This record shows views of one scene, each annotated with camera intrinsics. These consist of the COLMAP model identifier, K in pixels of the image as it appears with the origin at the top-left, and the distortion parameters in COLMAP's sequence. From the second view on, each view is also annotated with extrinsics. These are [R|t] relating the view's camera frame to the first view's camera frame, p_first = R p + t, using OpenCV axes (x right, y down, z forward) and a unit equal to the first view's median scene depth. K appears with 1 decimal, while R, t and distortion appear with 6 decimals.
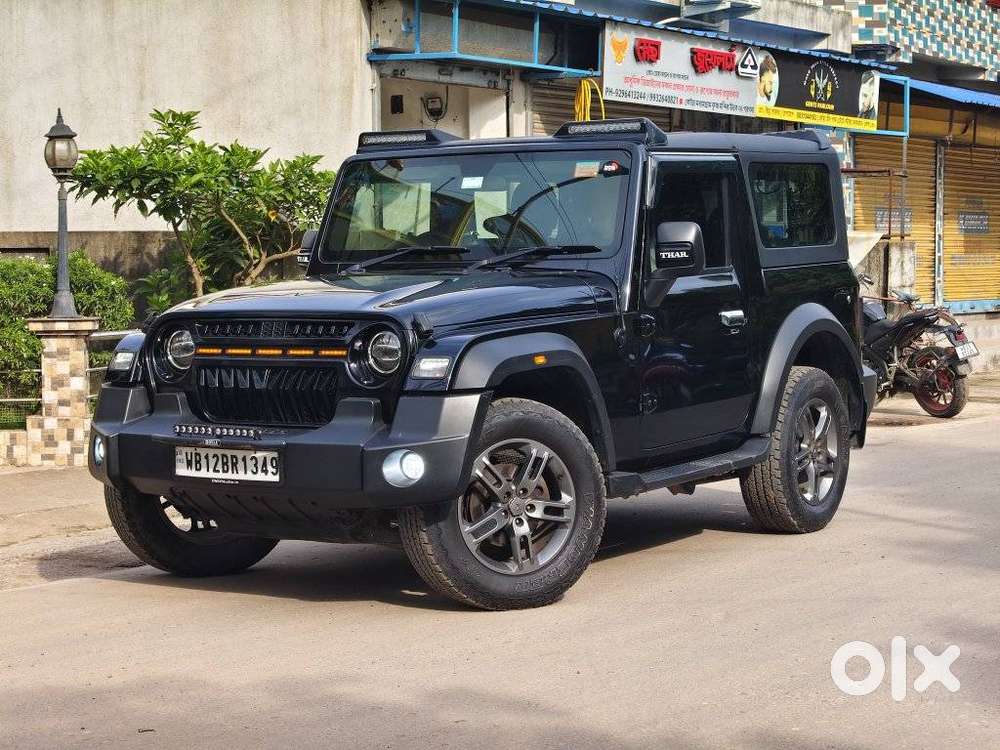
lens RADIAL K [[2107.0, 0, 500.0], [0, 2107.0, 375.0], [0, 0, 1]] dist [-0.015609, 0.099877]
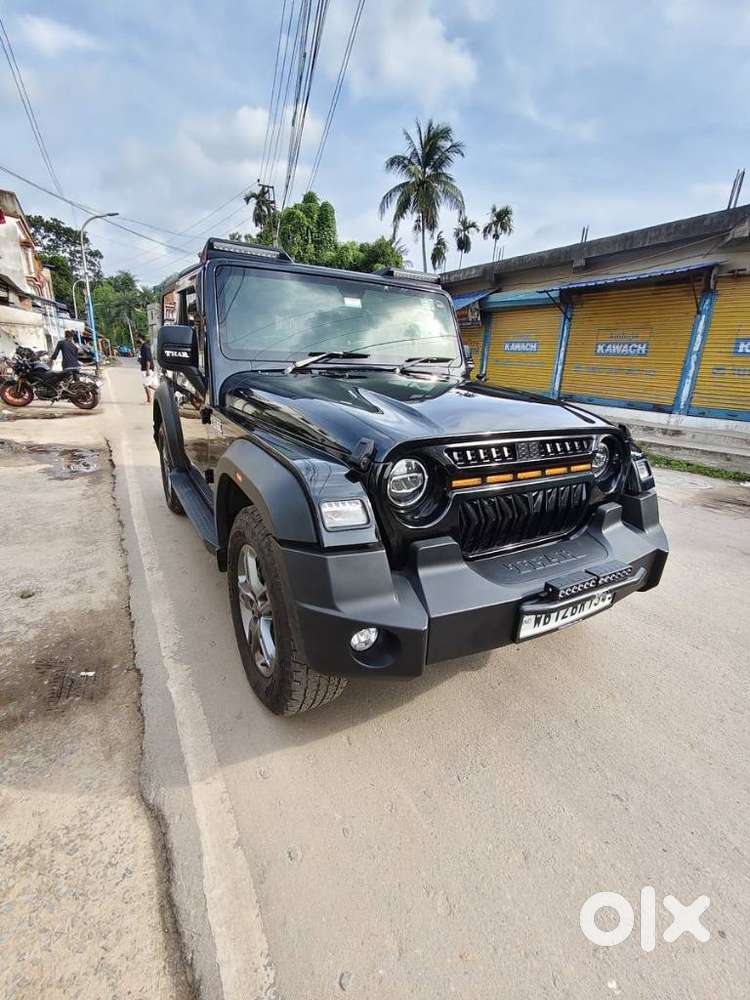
lens RADIAL K [[441.5, 0, 375.0], [0, 441.5, 500.0], [0, 0, 1]] dist [0.000163, 0.000051]
pose [[0.440753, -0.245657, 0.863360, -0.326281], [-0.002113, 0.961536, 0.274670, -0.056188], [-0.897626, -0.122886, 0.423281, 1.002907]]
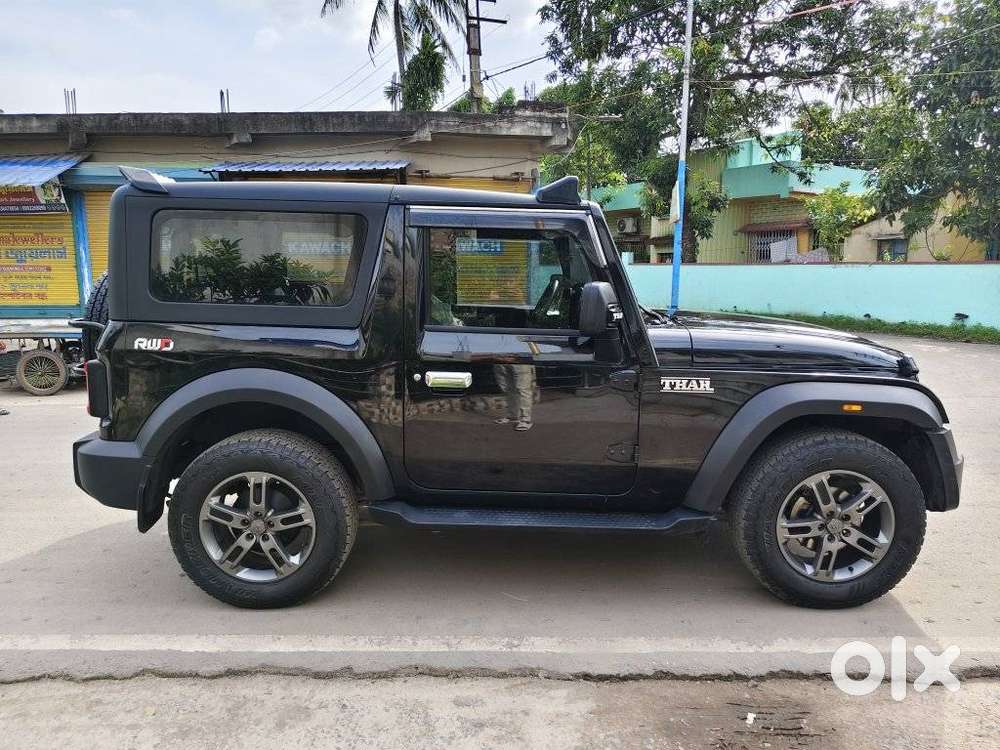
lens RADIAL K [[699.0, 0, 463.9], [0, 699.0, 375.6], [0, 0, 1]] dist [0.003489, 0.000048]
pose [[-0.540702, -0.125368, 0.831820, -0.378240], [0.049916, 0.982308, 0.180495, -0.105466], [-0.839732, 0.139115, -0.524878, 1.507527]]
